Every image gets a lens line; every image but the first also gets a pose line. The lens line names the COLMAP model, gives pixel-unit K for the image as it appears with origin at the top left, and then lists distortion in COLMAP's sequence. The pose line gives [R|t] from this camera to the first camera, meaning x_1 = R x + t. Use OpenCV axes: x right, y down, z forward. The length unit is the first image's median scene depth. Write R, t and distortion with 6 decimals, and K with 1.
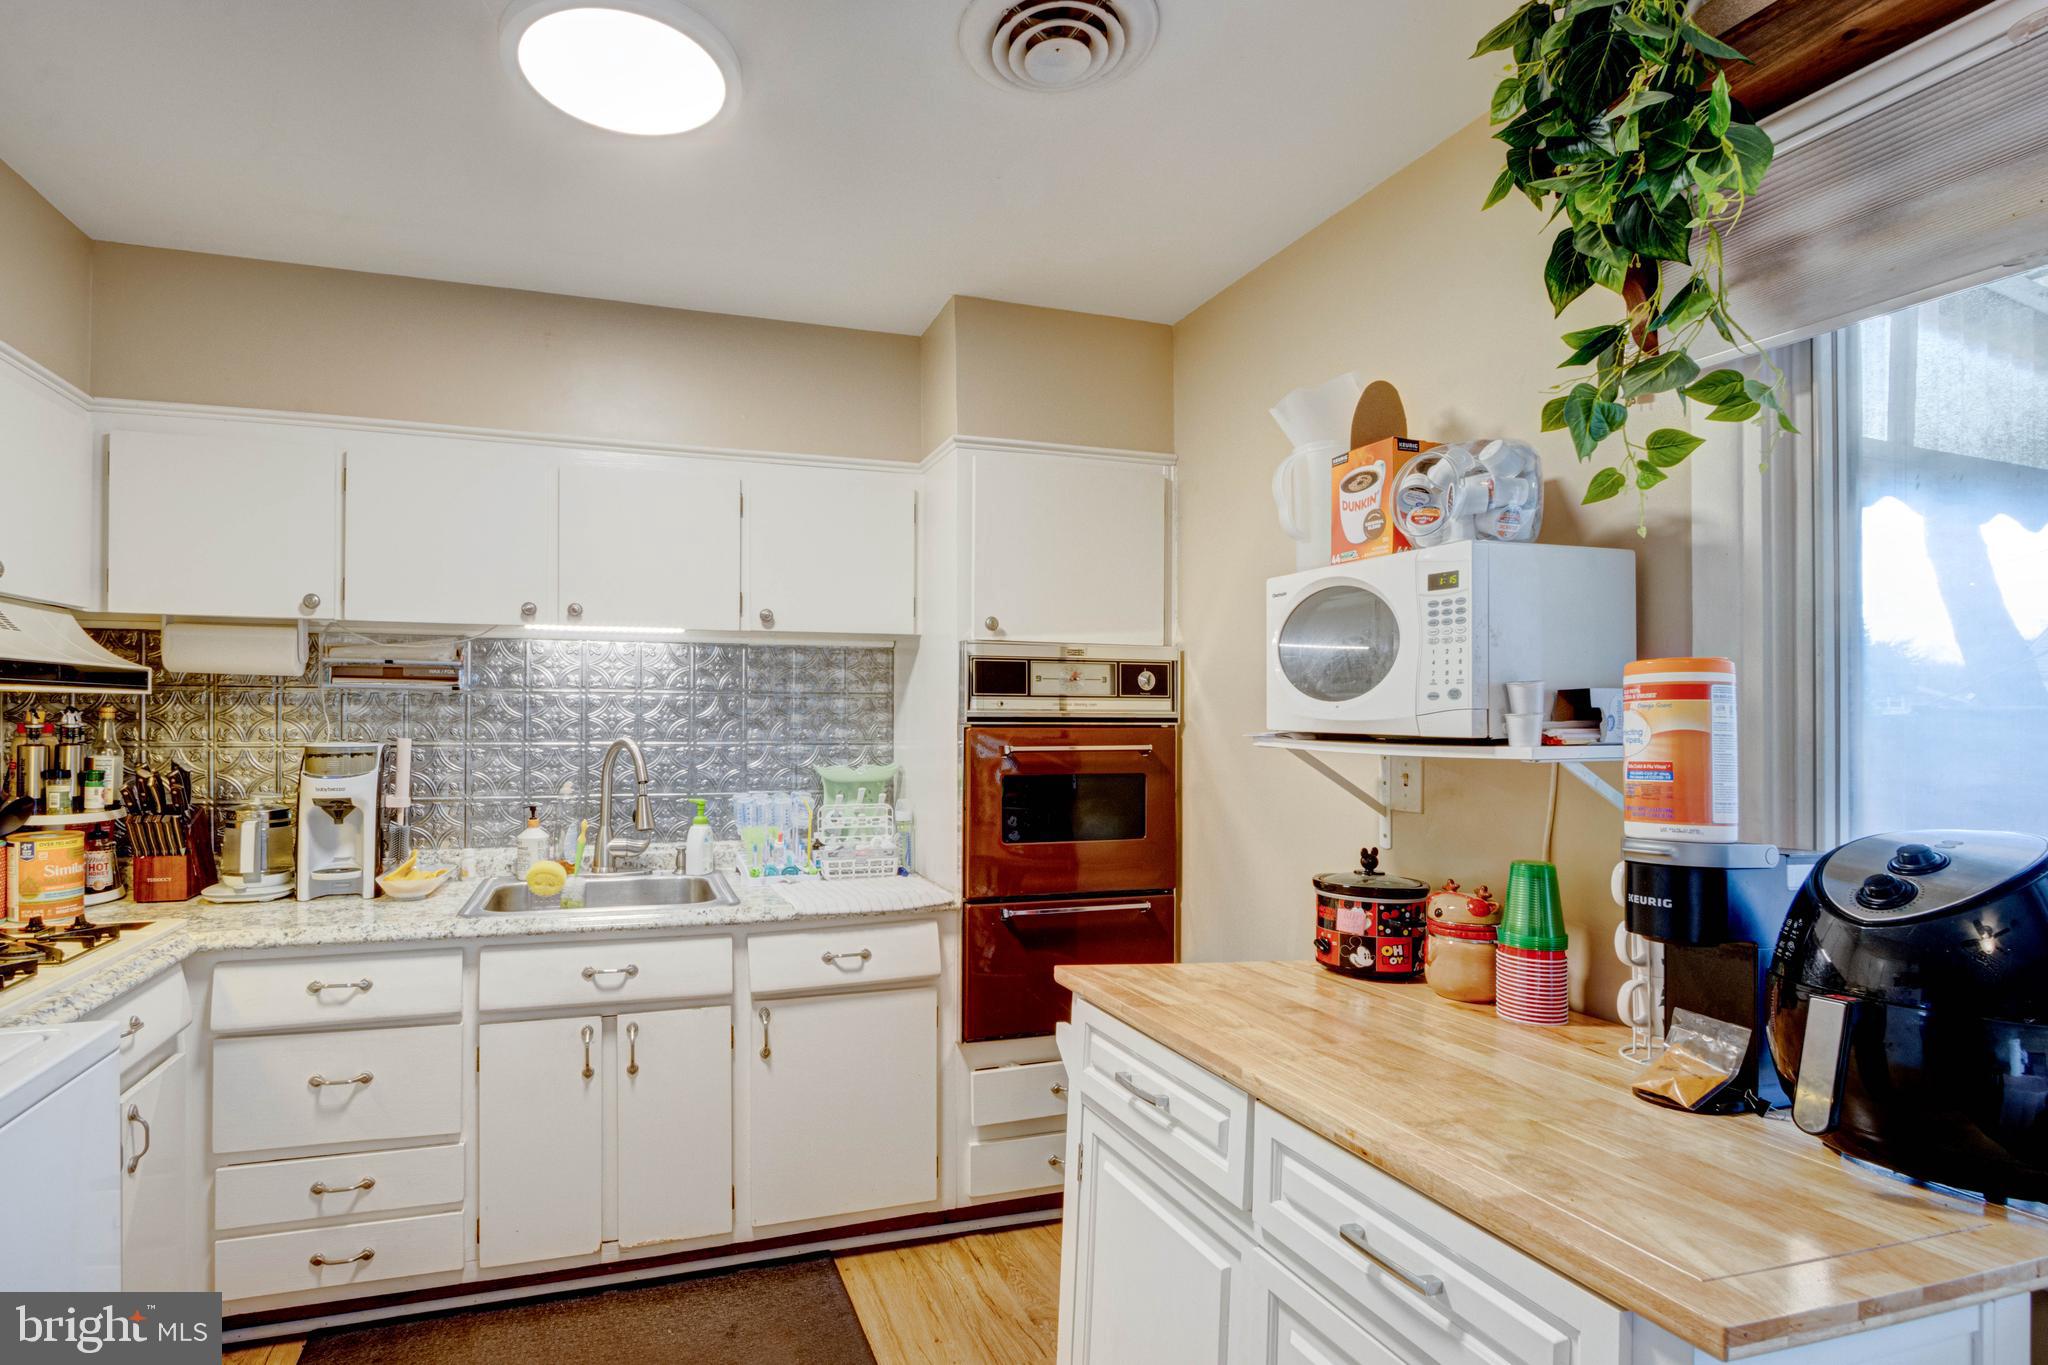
lens RADIAL K [[988.0, 0, 938.0], [0, 988.0, 718.7], [0, 0, 1]] dist [-0.013376, 0.000463]
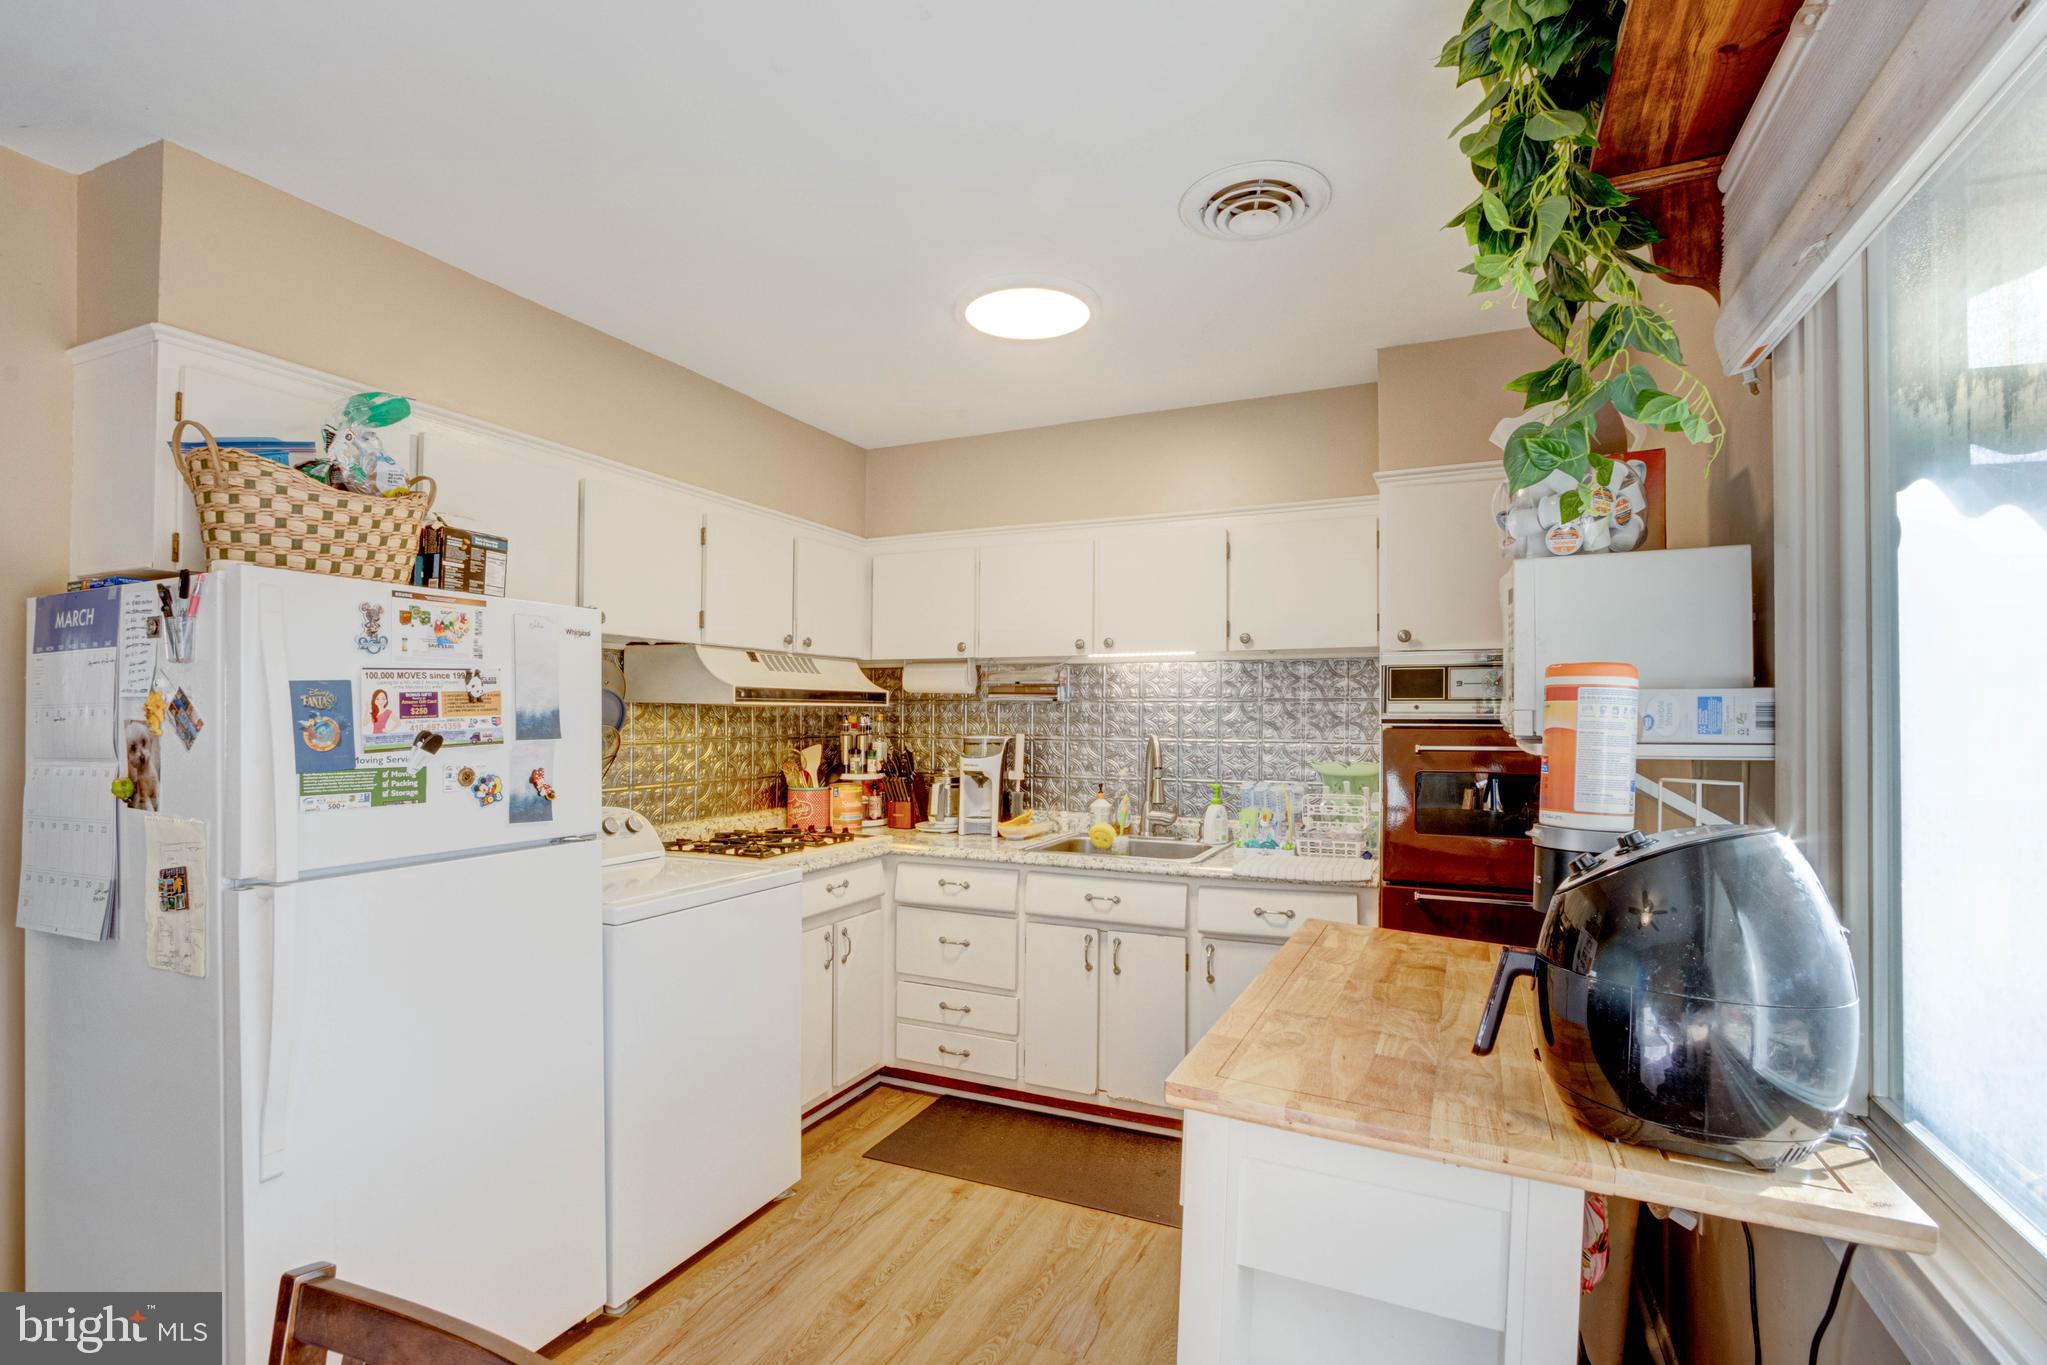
lens RADIAL K [[971.4, 0, 1022.8], [0, 971.4, 720.5], [0, 0, 1]] dist [-0.021233, -0.000026]
pose [[0.744285, -0.000069, -0.667862, 0.462985], [-0.001769, 0.999996, -0.002074, 0.002897], [0.667860, 0.002725, 0.744282, -0.105182]]
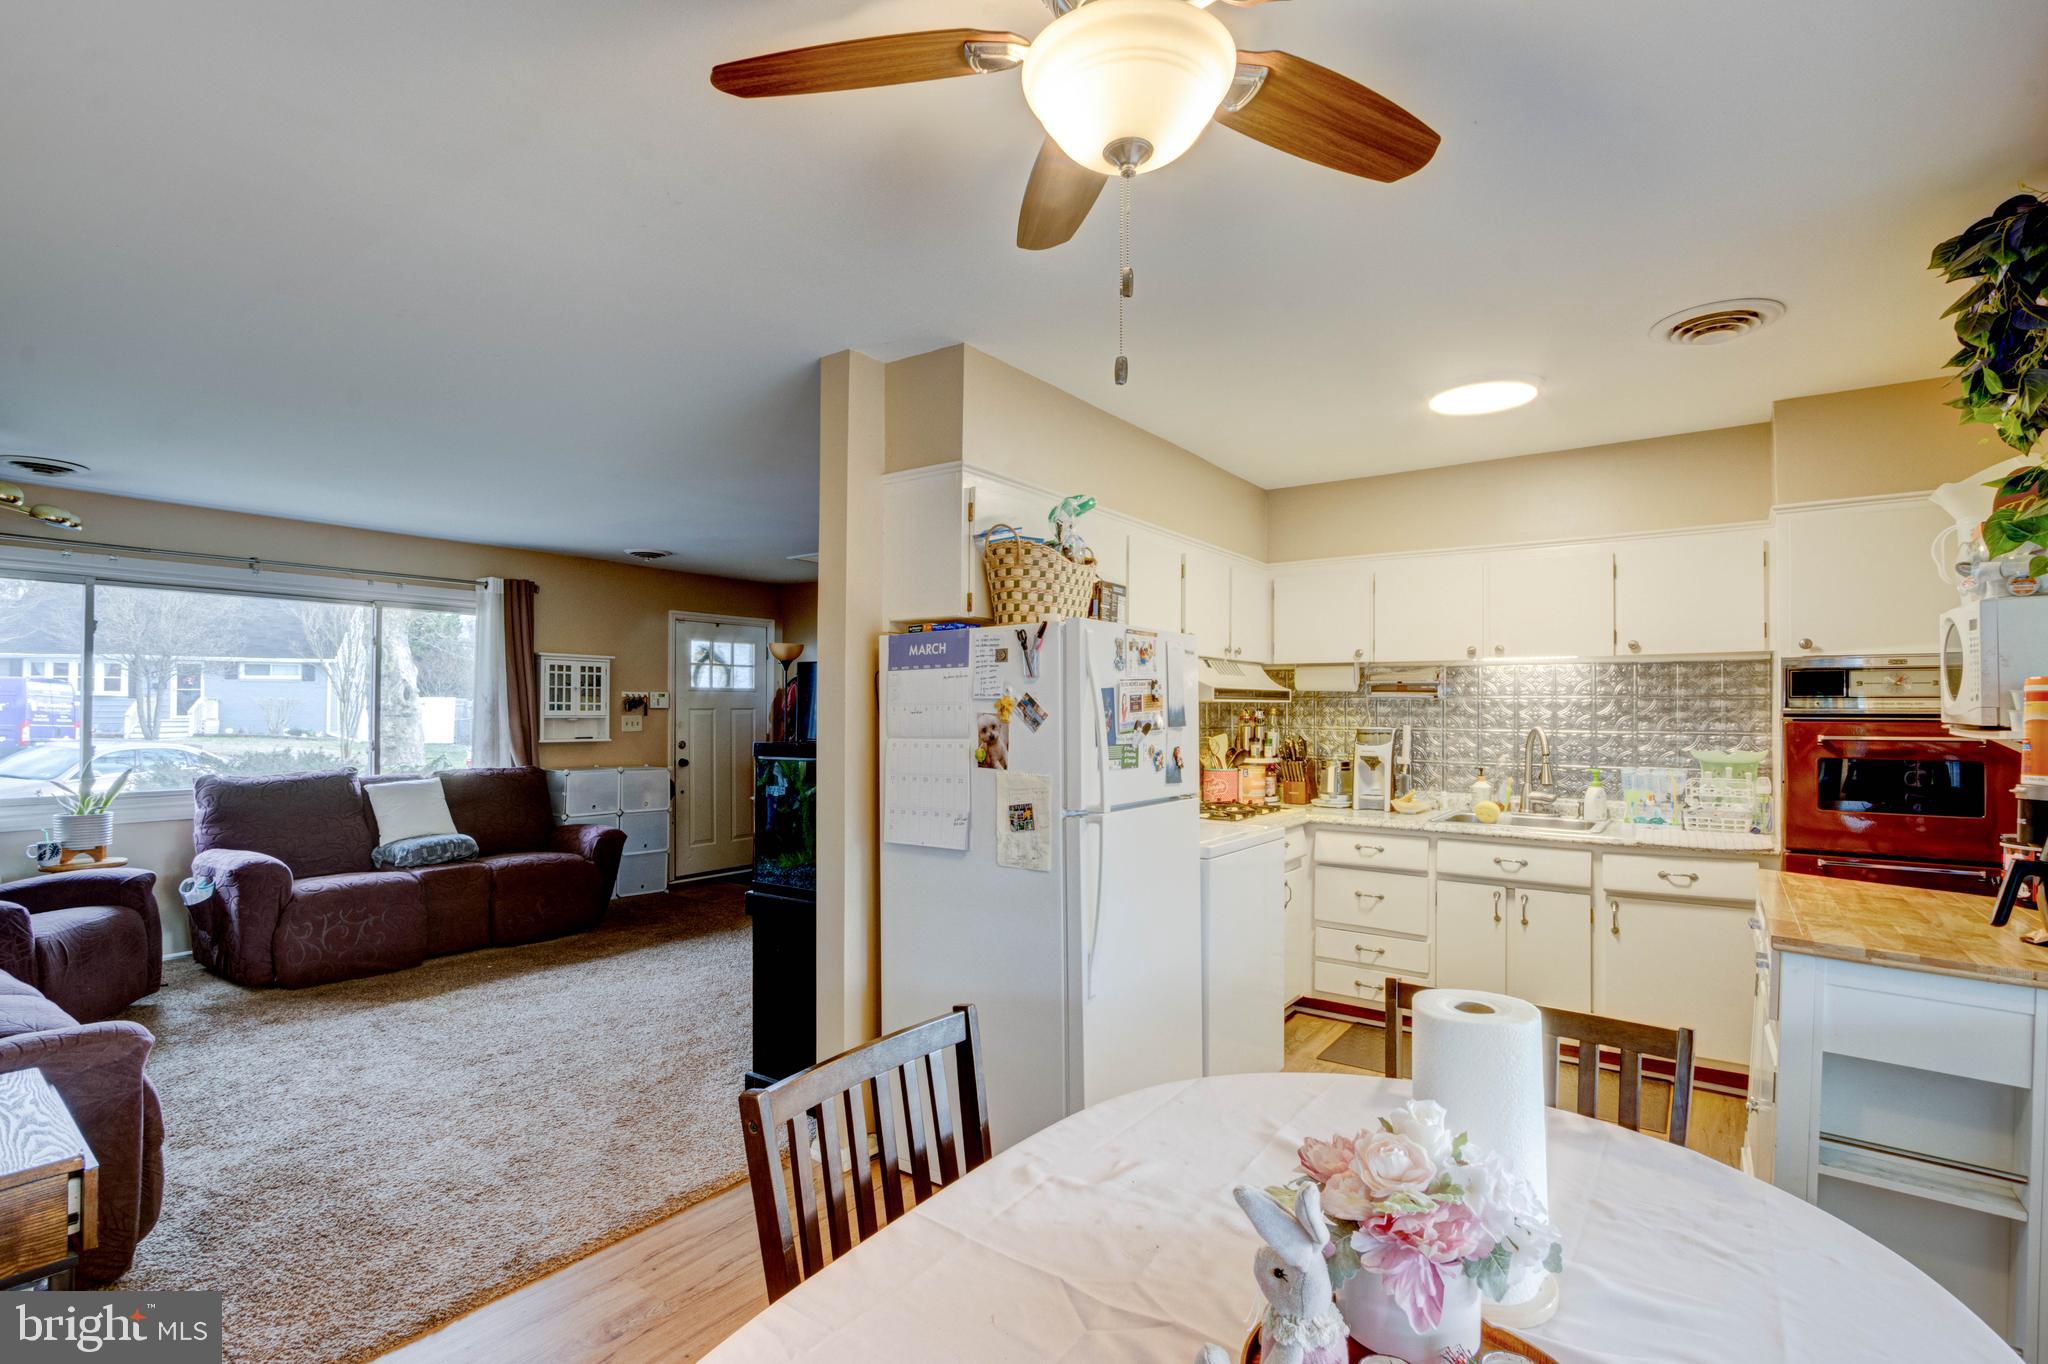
lens RADIAL K [[963.7, 0, 1029.9], [0, 963.7, 700.1], [0, 0, 1]] dist [-0.015570, 0.000070]
pose [[0.598500, -0.010406, -0.801055, 0.456047], [-0.004126, 0.999862, -0.016071, 0.005149], [0.801112, 0.012924, 0.598375, -0.605243]]
